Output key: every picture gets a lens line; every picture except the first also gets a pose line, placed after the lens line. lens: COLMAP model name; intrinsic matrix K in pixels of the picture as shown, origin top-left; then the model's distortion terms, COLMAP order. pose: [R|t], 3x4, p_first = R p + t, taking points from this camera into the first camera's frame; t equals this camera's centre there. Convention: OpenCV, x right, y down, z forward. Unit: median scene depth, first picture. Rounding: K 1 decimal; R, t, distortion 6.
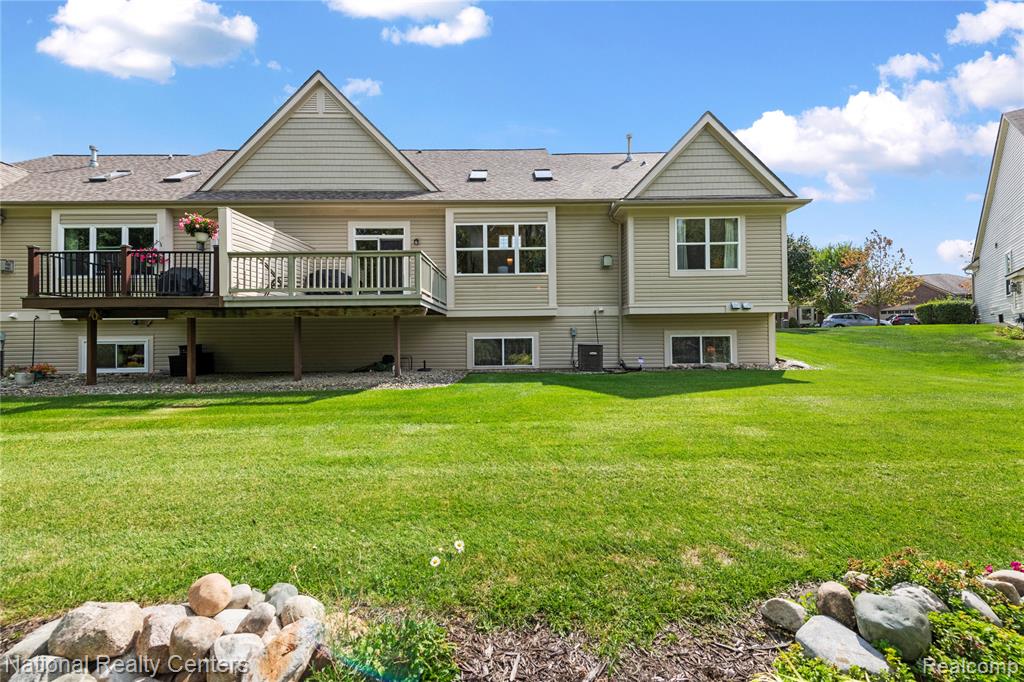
lens RADIAL K [[407.3, 0, 512.2], [0, 407.3, 333.8], [0, 0, 1]] dist [0.012019, -0.000465]
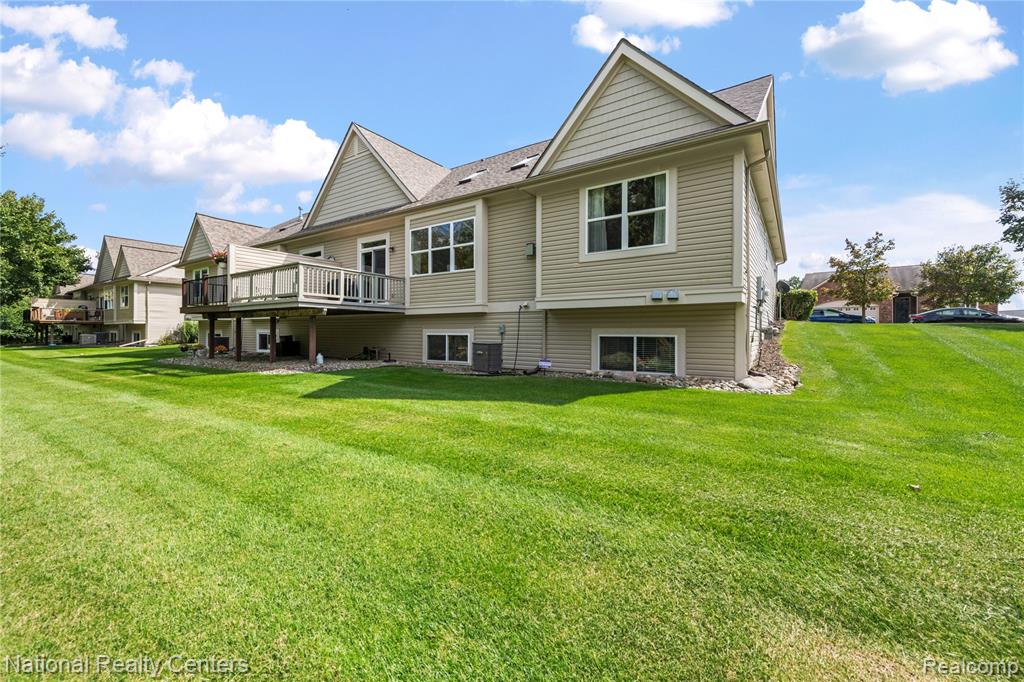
lens RADIAL K [[407.3, 0, 512.6], [0, 407.3, 333.2], [0, 0, 1]] dist [0.012019, -0.000465]
pose [[0.822472, 0.015137, -0.568604, 0.718256], [-0.006003, 0.999821, 0.017934, -0.012303], [0.568774, -0.011336, 0.822416, 0.245642]]
